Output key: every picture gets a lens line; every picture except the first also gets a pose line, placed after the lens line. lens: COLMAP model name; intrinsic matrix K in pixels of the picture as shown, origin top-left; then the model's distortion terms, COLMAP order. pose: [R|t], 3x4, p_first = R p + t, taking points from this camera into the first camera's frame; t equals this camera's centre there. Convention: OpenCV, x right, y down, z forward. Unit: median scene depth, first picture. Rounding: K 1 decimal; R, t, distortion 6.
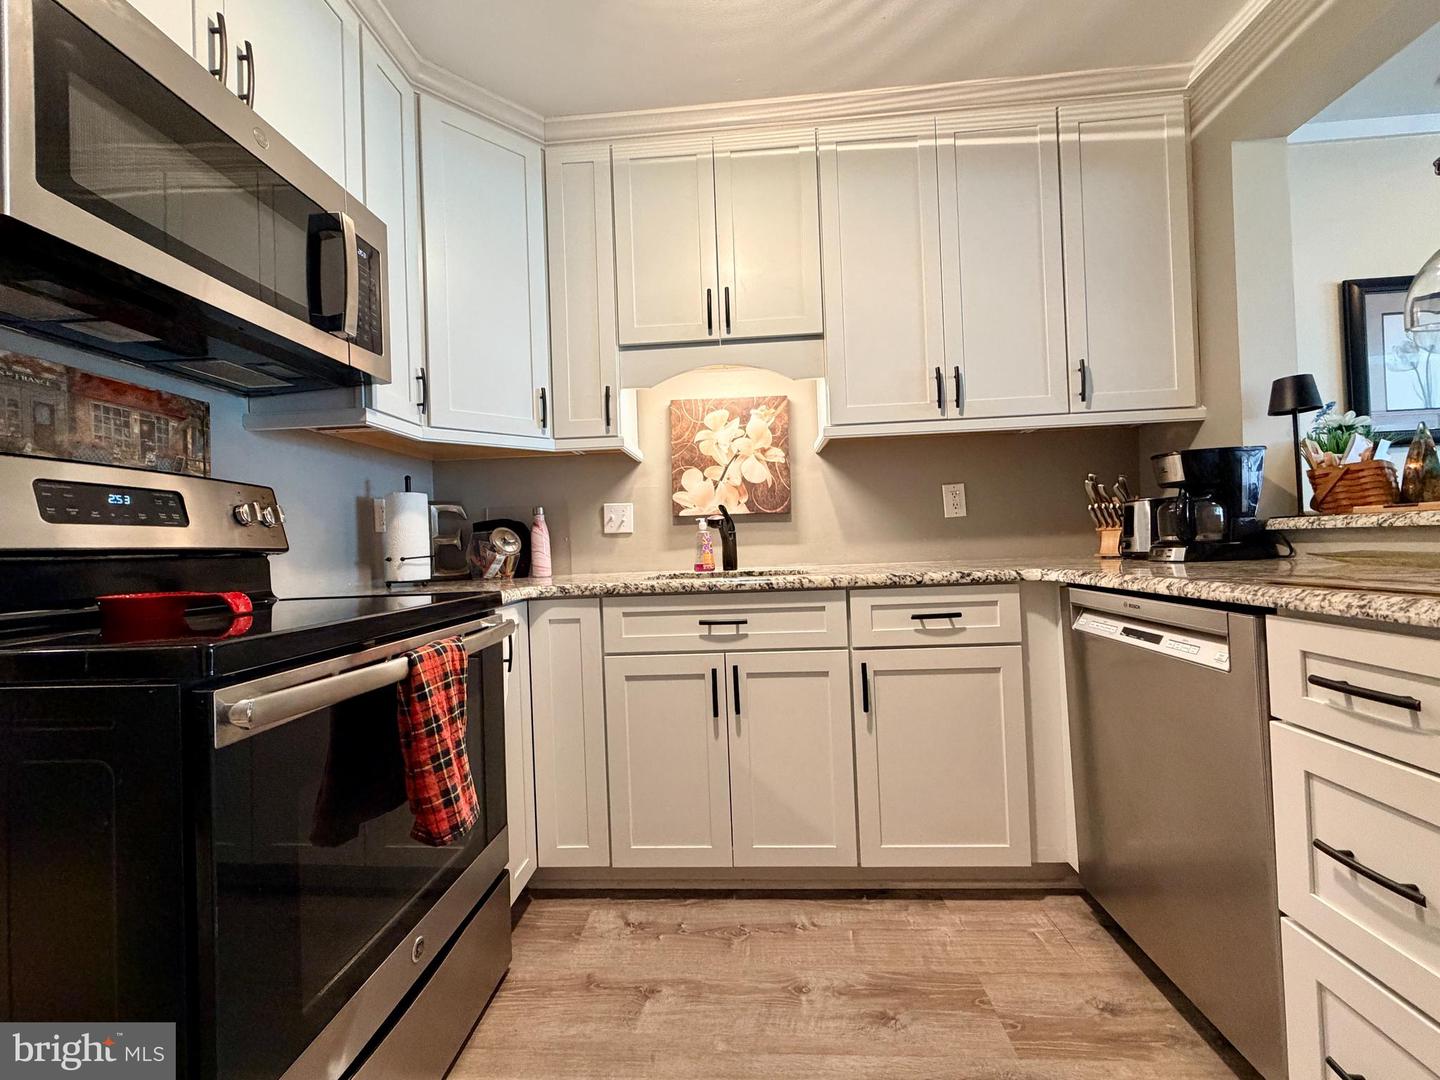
lens RADIAL K [[572.6, 0, 719.2], [0, 572.6, 537.6], [0, 0, 1]] dist [-0.002147, 0.000705]
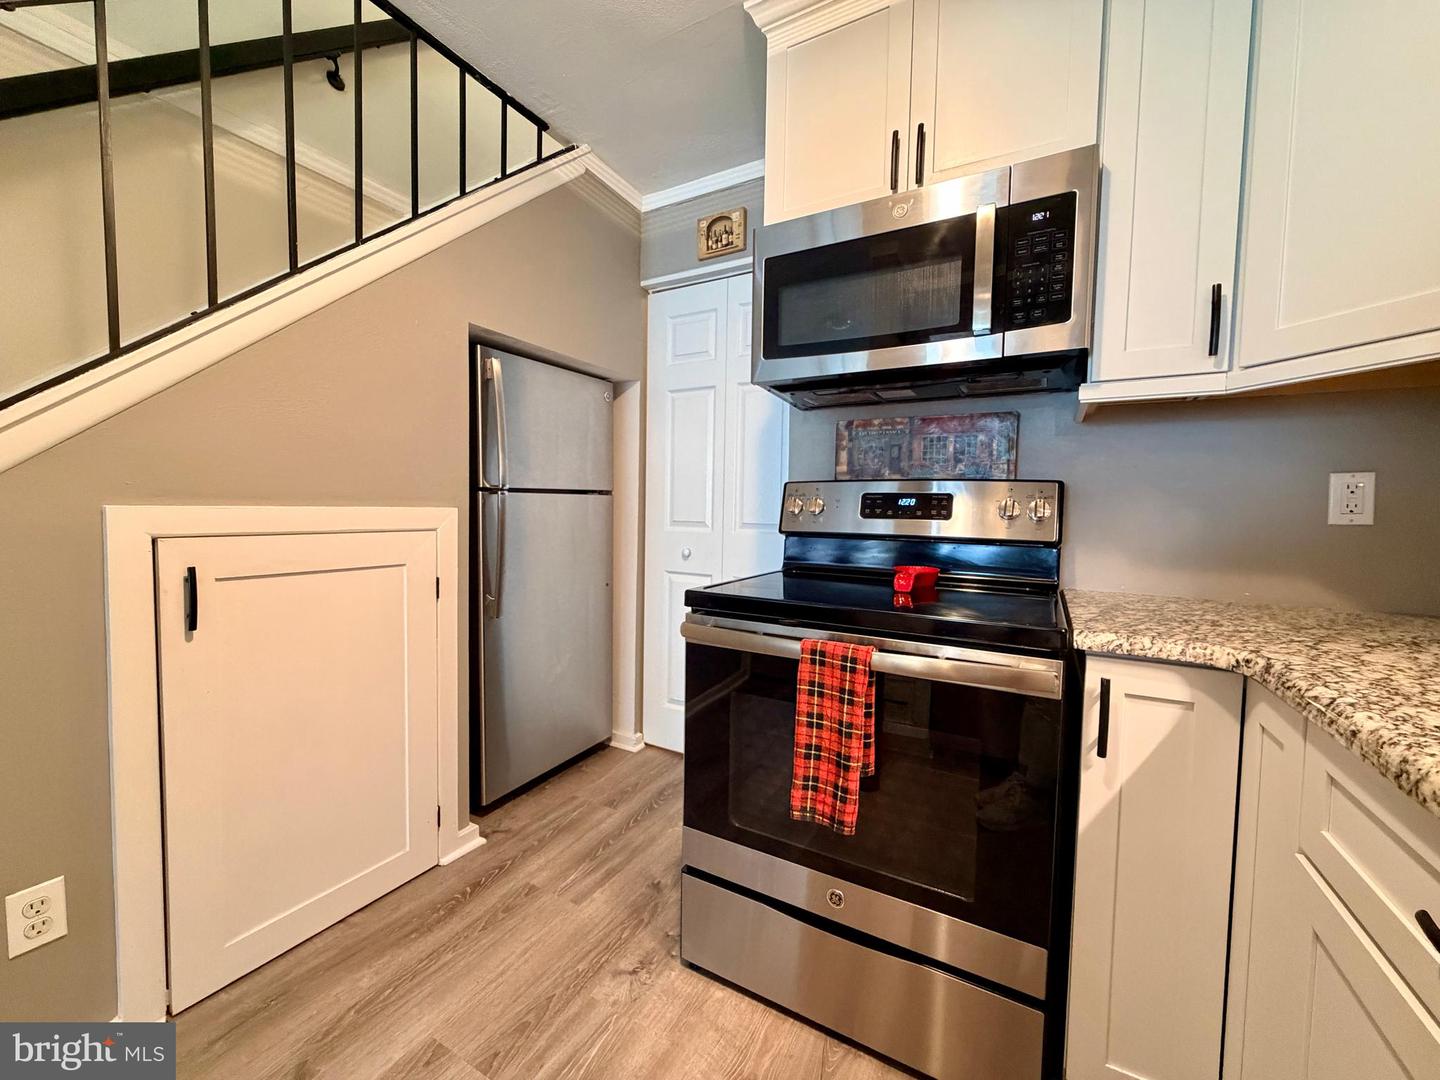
lens RADIAL K [[572.6, 0, 720.3], [0, 572.6, 538.1], [0, 0, 1]] dist [-0.002147, 0.000705]
pose [[-0.429118, 0.076837, -0.899974, 0.359000], [0.007470, 0.996643, 0.081528, -0.066126], [0.903218, 0.028262, -0.428251, 0.804667]]
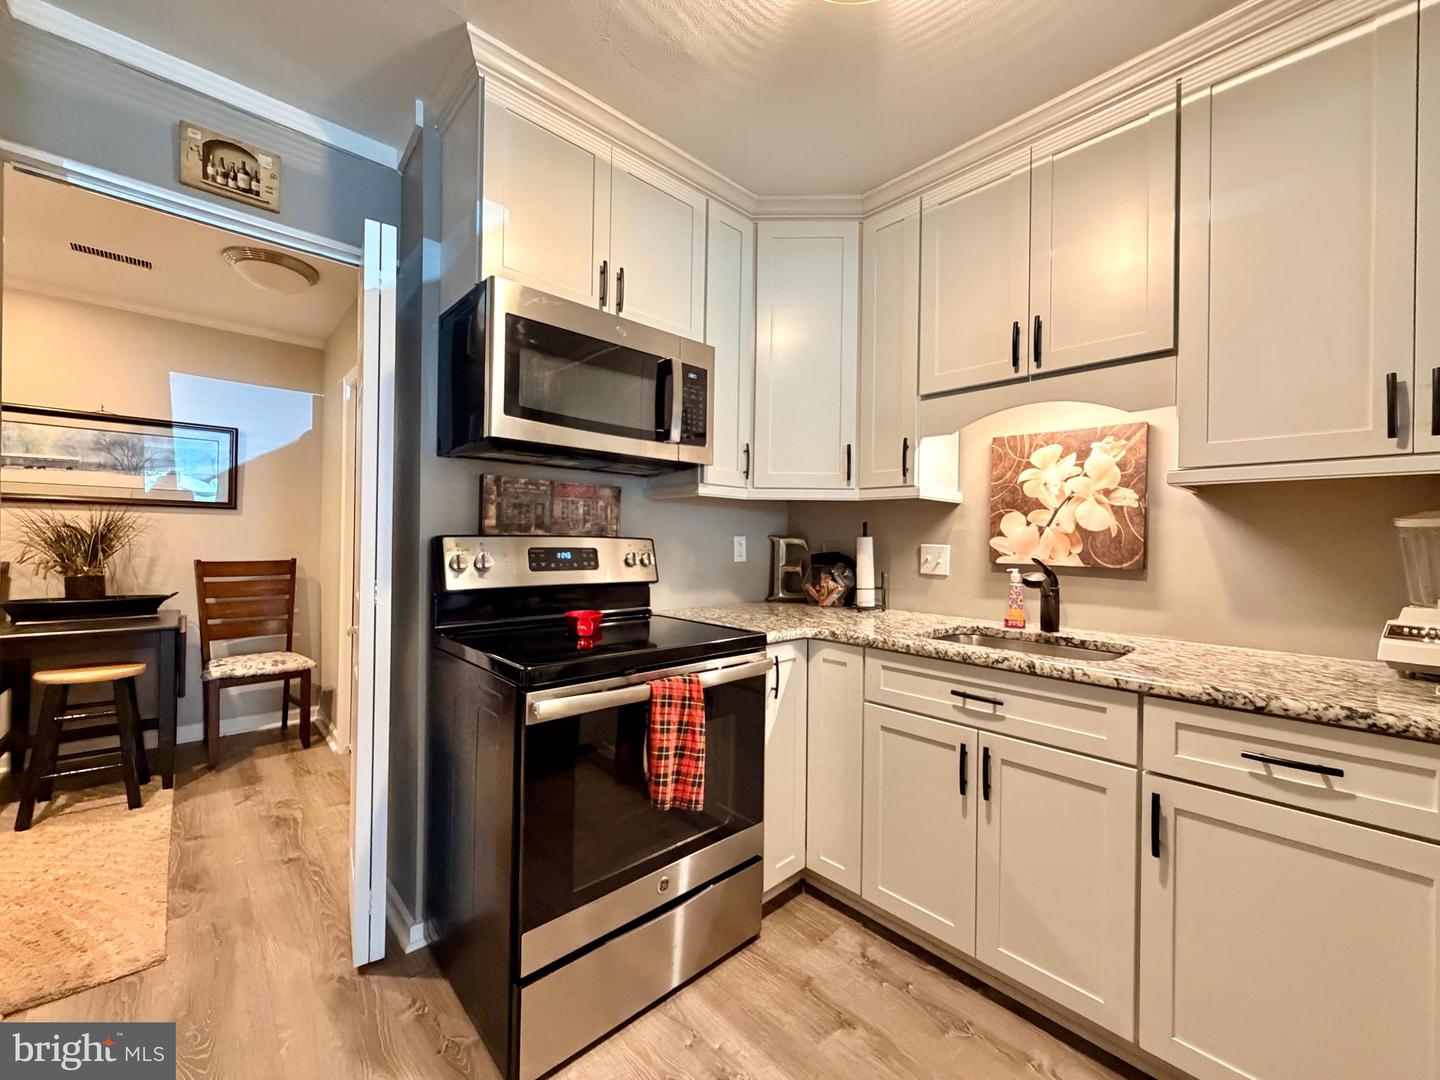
lens RADIAL K [[572.6, 0, 717.4], [0, 572.6, 539.3], [0, 0, 1]] dist [-0.002147, 0.000705]
pose [[0.725256, 0.047315, -0.686852, 0.331745], [-0.034633, 0.998880, 0.032241, -0.126701], [0.687608, 0.000405, 0.726082, 0.029365]]
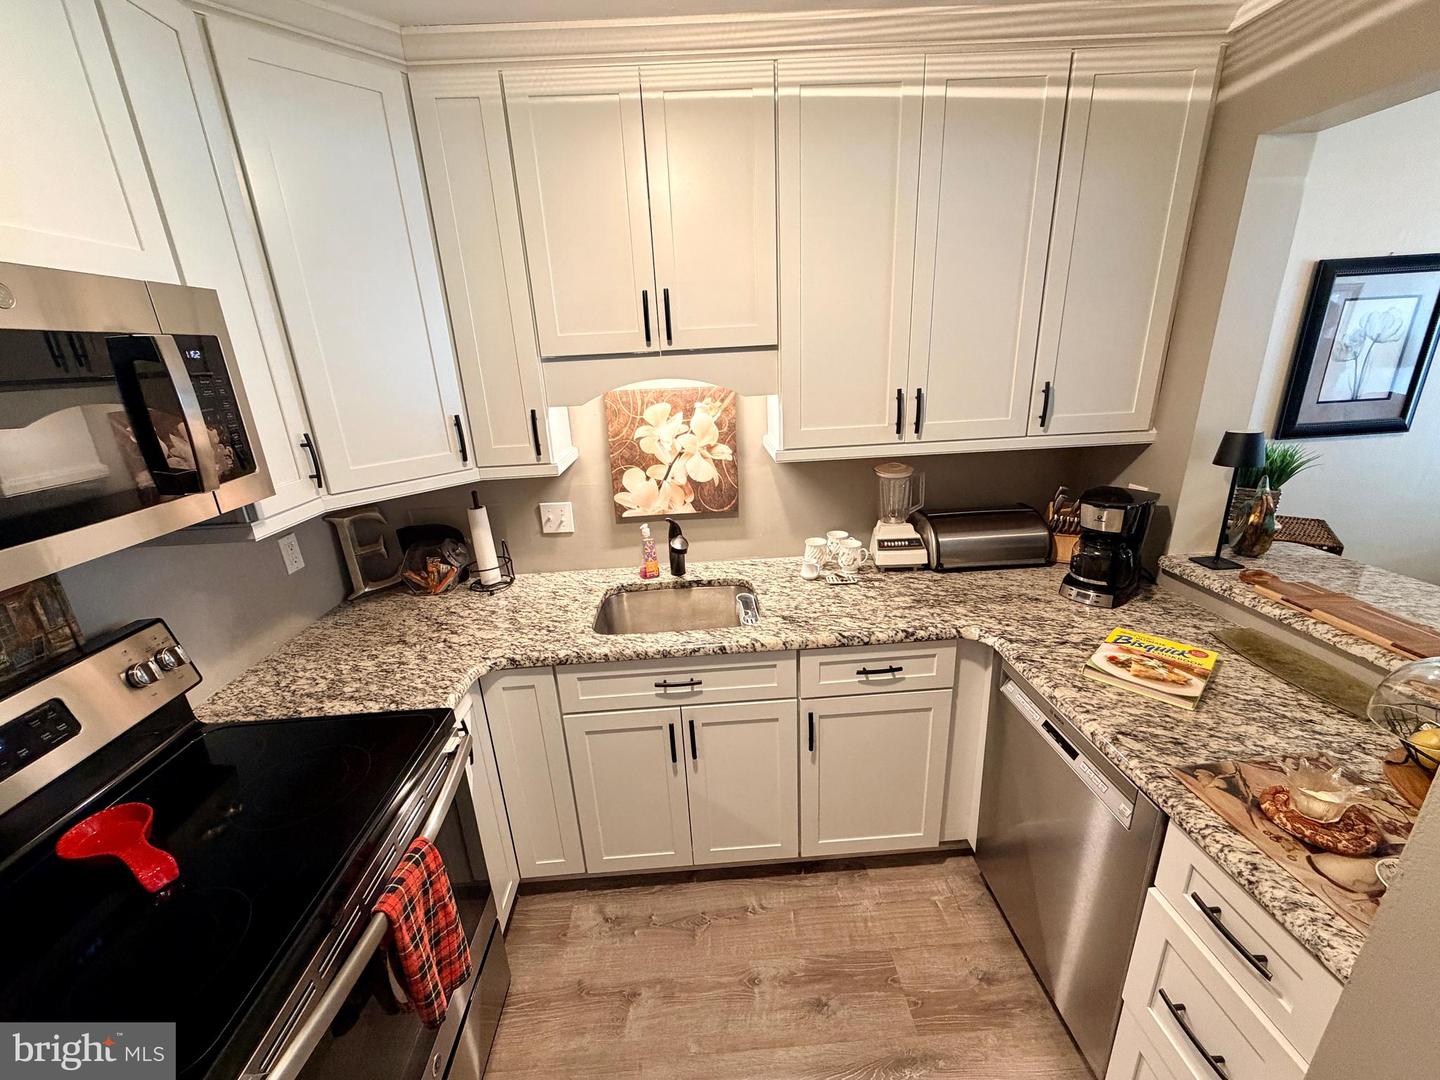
lens RADIAL K [[572.6, 0, 716.5], [0, 572.6, 538.7], [0, 0, 1]] dist [-0.002147, 0.000705]
pose [[0.993713, -0.044934, 0.102548, -0.018732], [0.010372, 0.948939, 0.315288, -0.423695], [-0.111479, -0.312242, 0.943439, 0.106507]]
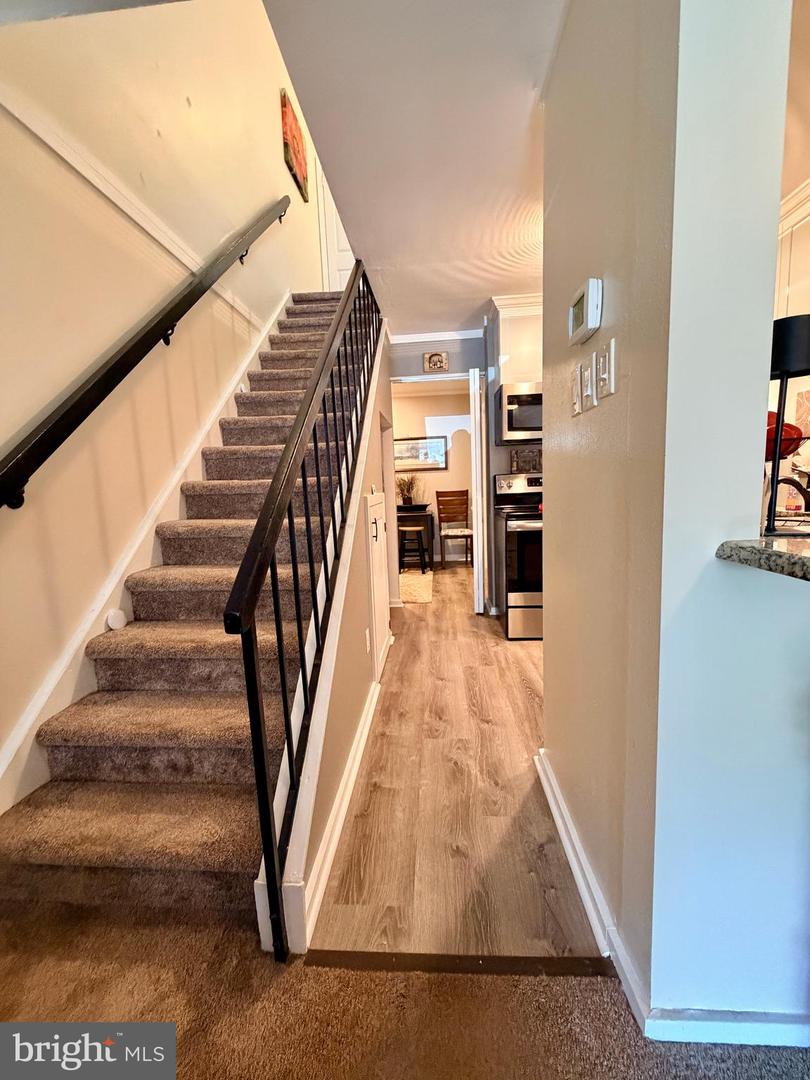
lens RADIAL K [[429.5, 0, 409.5], [0, 429.5, 537.0], [0, 0, 1]] dist [-0.002147, 0.000705]
pose [[0.004224, 0.158118, -0.987411, 1.486800], [0.050309, 0.986136, 0.158130, -0.139428], [0.998725, -0.050344, -0.003789, -0.014089]]
